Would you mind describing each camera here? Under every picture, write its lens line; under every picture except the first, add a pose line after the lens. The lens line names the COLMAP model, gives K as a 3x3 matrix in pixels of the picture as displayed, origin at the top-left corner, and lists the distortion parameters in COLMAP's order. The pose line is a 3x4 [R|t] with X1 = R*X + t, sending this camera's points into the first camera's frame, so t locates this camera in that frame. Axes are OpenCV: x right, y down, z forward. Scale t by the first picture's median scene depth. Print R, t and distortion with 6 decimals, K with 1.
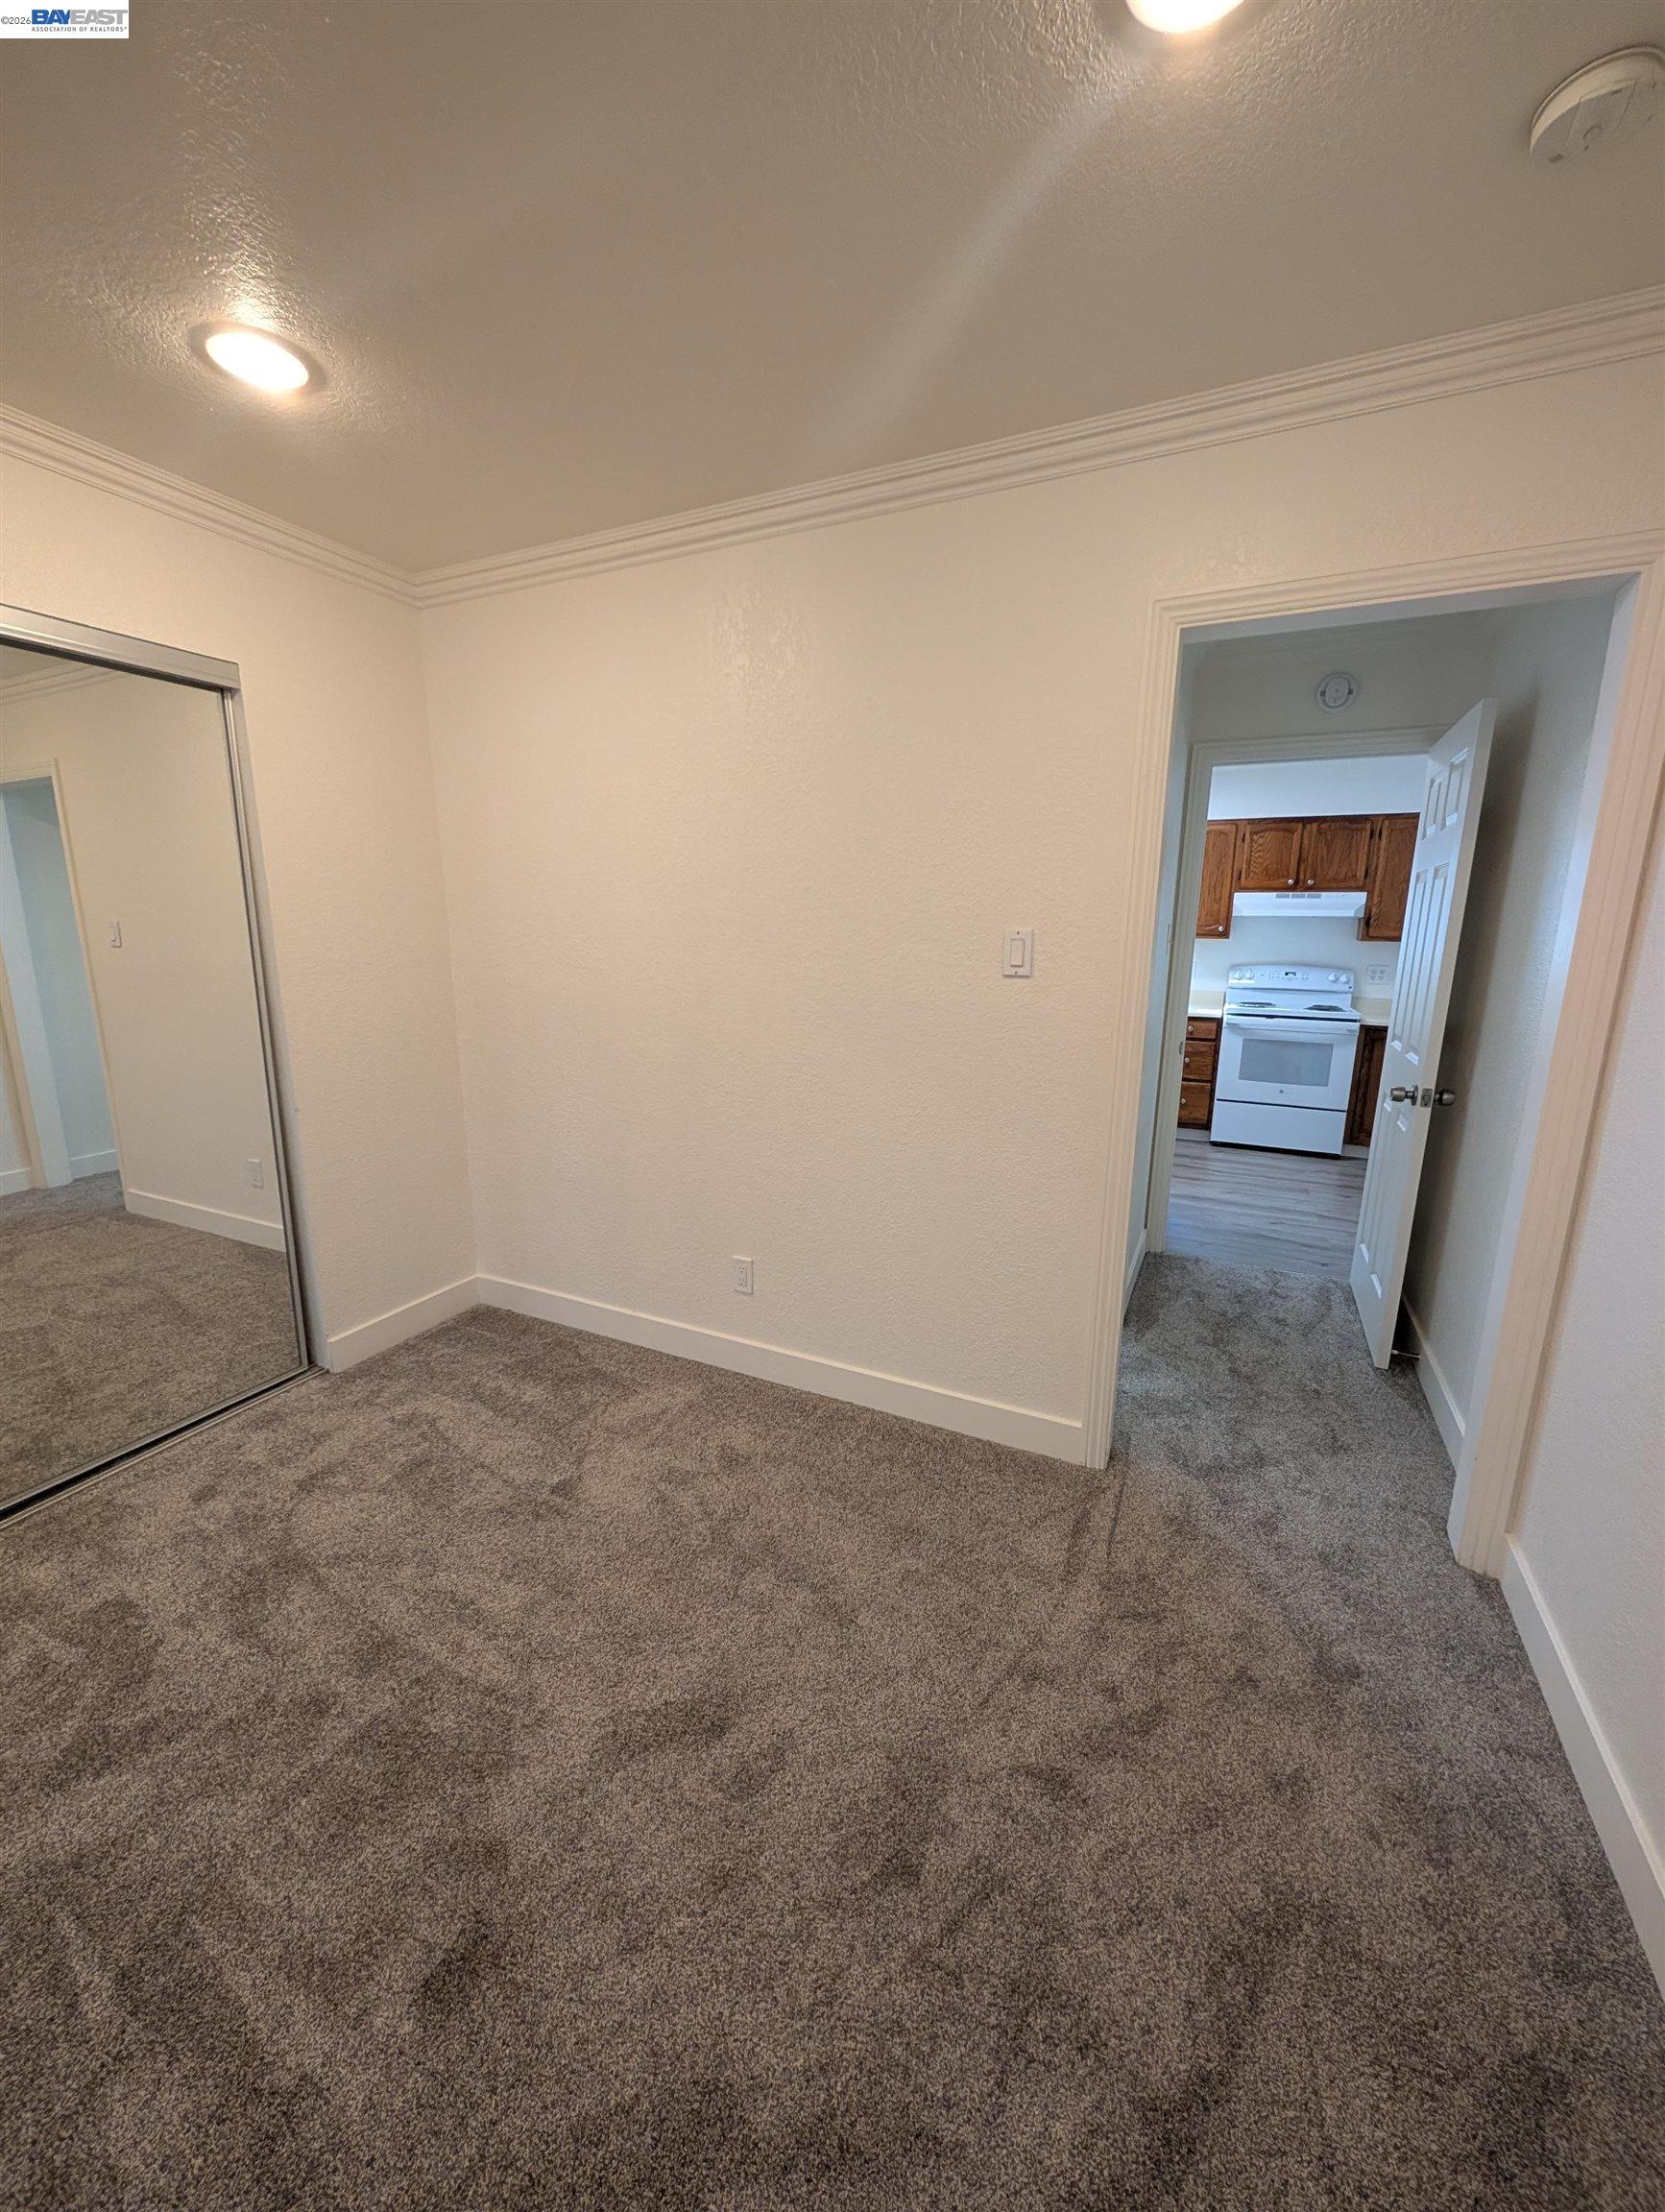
lens RADIAL K [[853.1, 0, 837.1], [0, 853.1, 1104.8], [0, 0, 1]] dist [-0.000065, -0.000084]
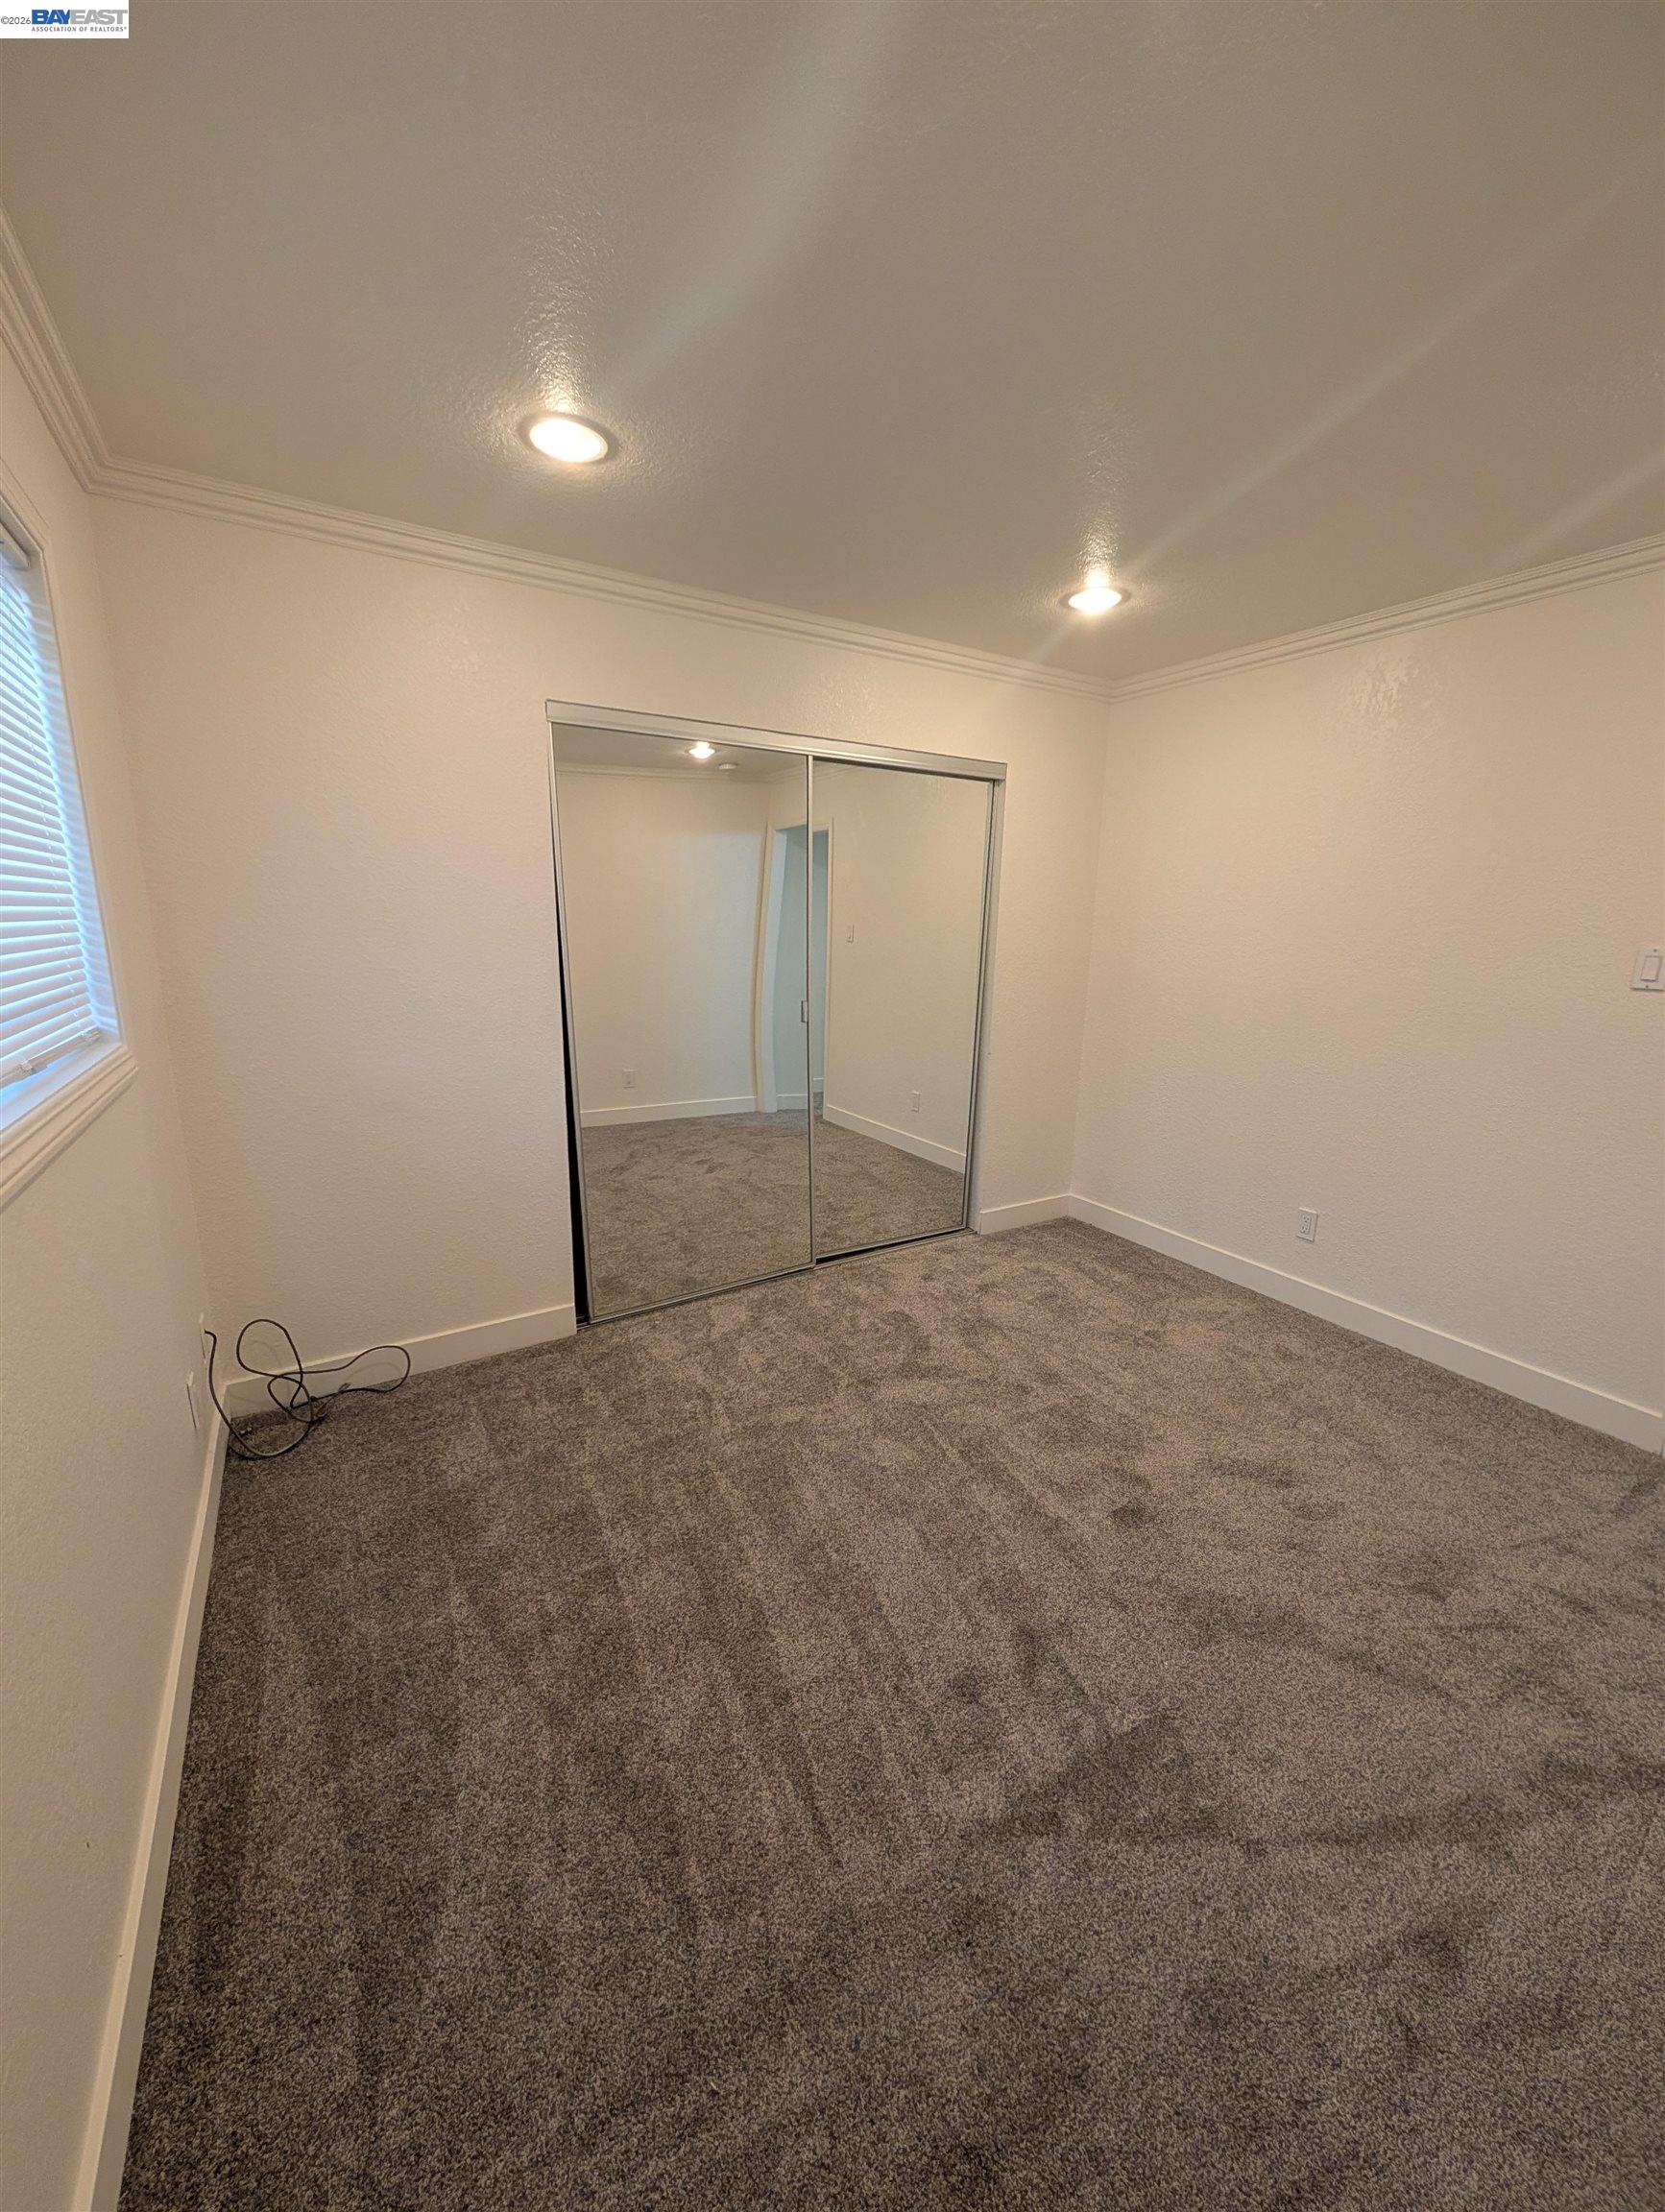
lens RADIAL K [[853.1, 0, 823.8], [0, 853.1, 1109.0], [0, 0, 1]] dist [-0.000065, -0.000084]
pose [[0.836689, 0.128965, -0.532278, -0.080053], [-0.128007, 0.991010, 0.038896, 0.102242], [0.532509, 0.035592, 0.845676, -0.532587]]
